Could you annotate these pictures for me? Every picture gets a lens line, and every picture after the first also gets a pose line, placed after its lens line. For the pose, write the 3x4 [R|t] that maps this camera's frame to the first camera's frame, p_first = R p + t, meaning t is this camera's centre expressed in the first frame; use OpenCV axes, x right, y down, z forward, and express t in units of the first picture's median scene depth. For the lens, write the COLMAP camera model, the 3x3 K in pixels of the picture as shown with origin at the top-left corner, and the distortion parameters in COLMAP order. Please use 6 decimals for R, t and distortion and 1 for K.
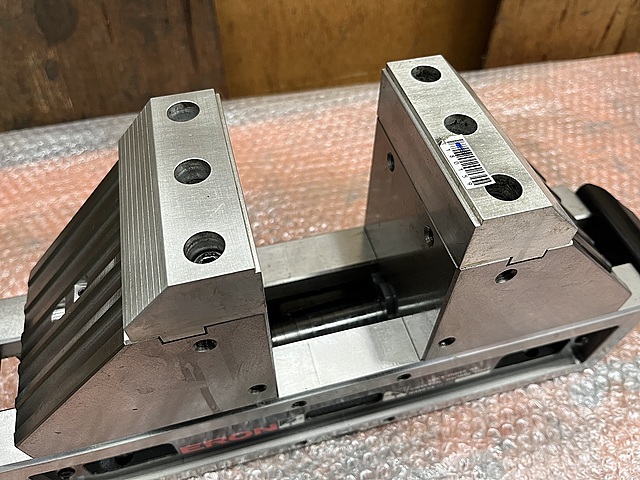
lens RADIAL K [[495.7, 0, 319.8], [0, 495.7, 242.0], [0, 0, 1]] dist [0.026054, -0.070802]
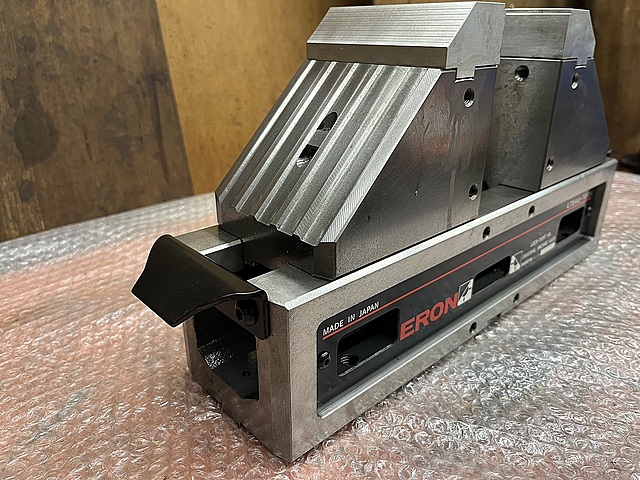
lens RADIAL K [[495.7, 0, 320.1], [0, 495.7, 239.4], [0, 0, 1]] dist [0.026054, -0.070802]
pose [[0.888214, -0.181996, 0.421846, -0.455229], [0.363819, 0.839333, -0.403926, 0.343723], [-0.280556, 0.512248, 0.811720, 0.085103]]
